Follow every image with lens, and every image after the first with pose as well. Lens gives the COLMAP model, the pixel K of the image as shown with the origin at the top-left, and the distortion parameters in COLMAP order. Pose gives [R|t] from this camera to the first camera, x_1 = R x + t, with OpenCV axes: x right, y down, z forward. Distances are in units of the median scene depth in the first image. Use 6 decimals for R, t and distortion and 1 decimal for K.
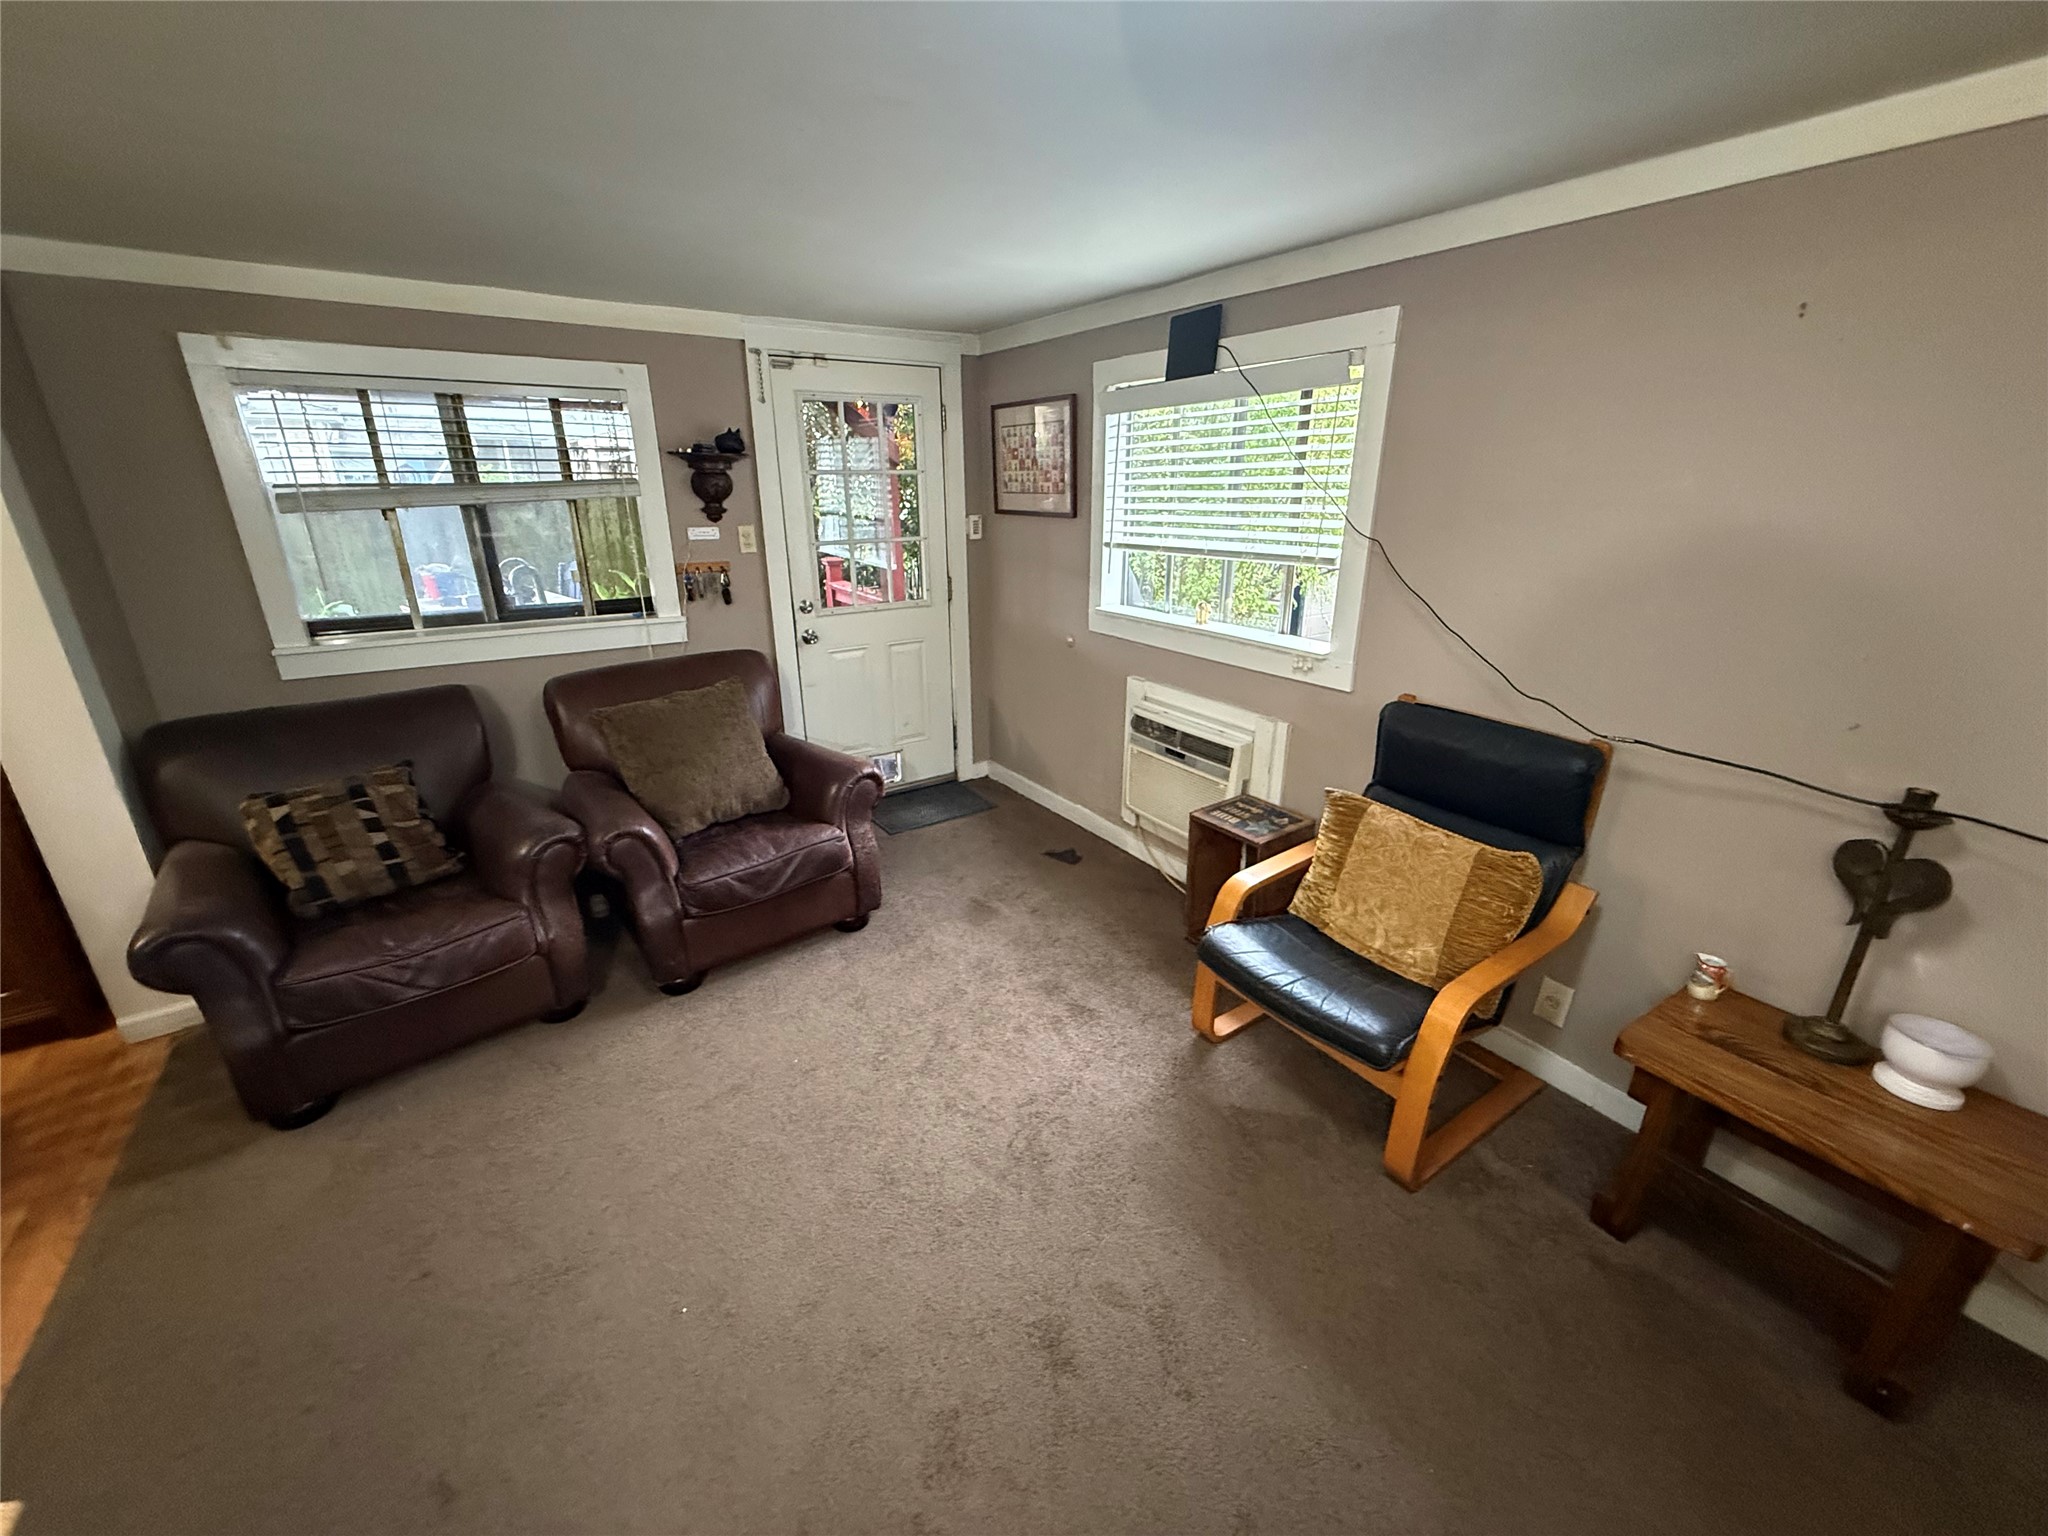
lens RADIAL K [[812.8, 0, 1024.0], [0, 812.8, 768.0], [0, 0, 1]] dist [0.000206, 0.000025]
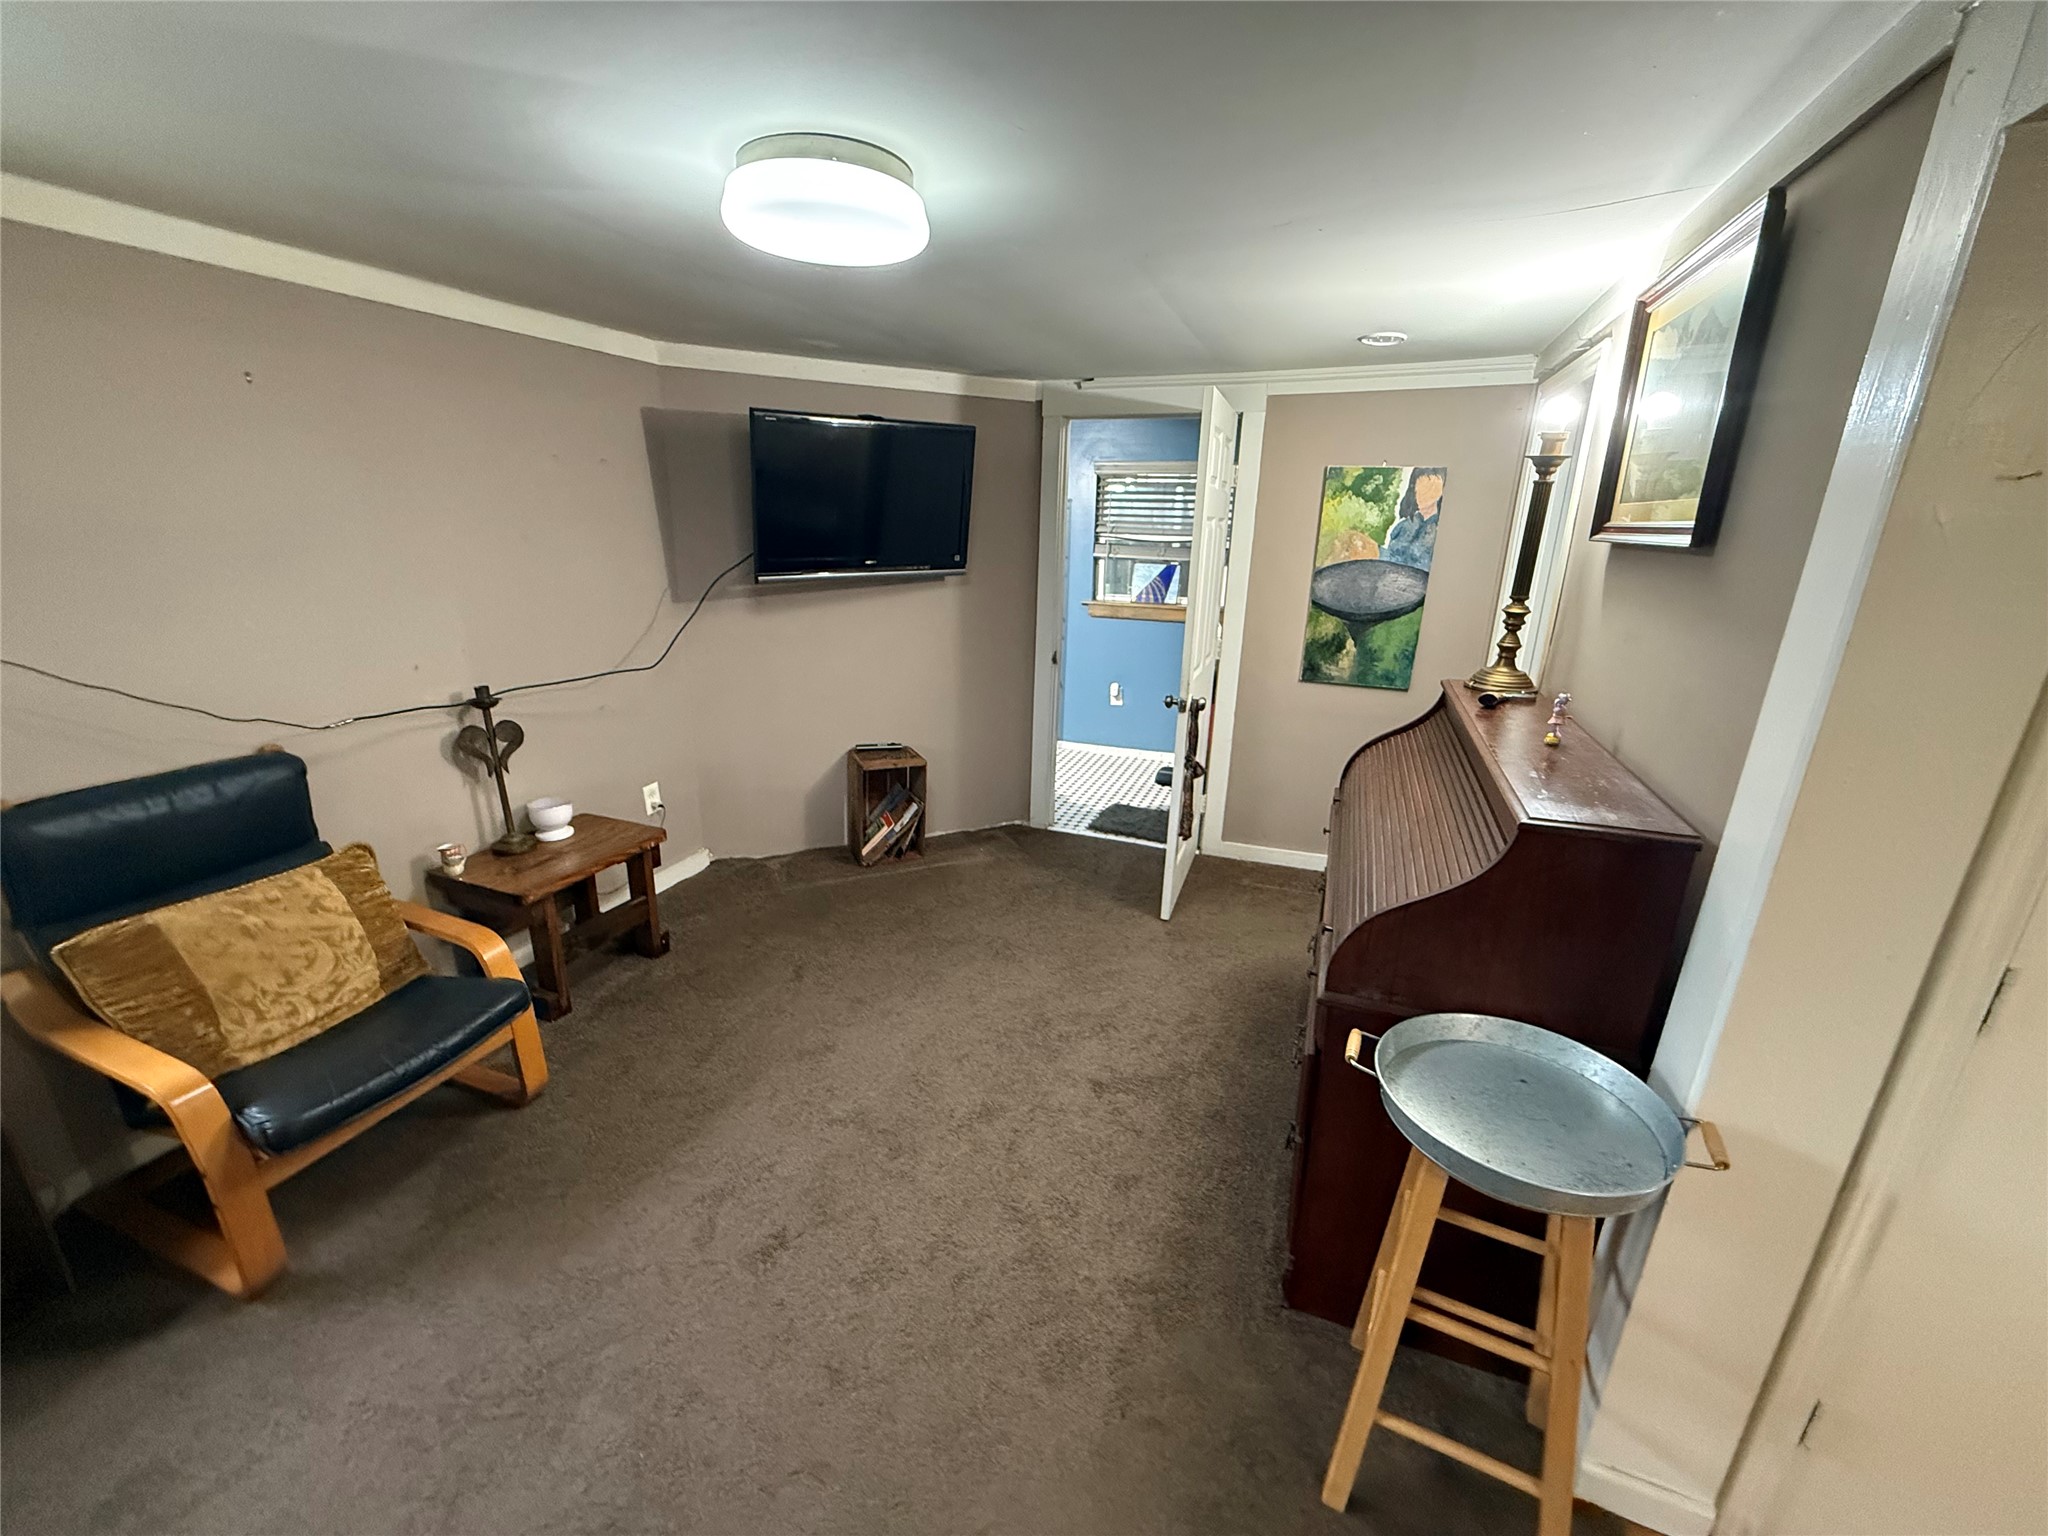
lens RADIAL K [[812.8, 0, 1024.0], [0, 812.8, 768.0], [0, 0, 1]] dist [0.000206, 0.000025]
pose [[-0.580215, -0.240728, 0.778075, -0.909900], [0.270995, 0.843830, 0.463155, -0.300160], [-0.768057, 0.479584, -0.424367, 0.893216]]
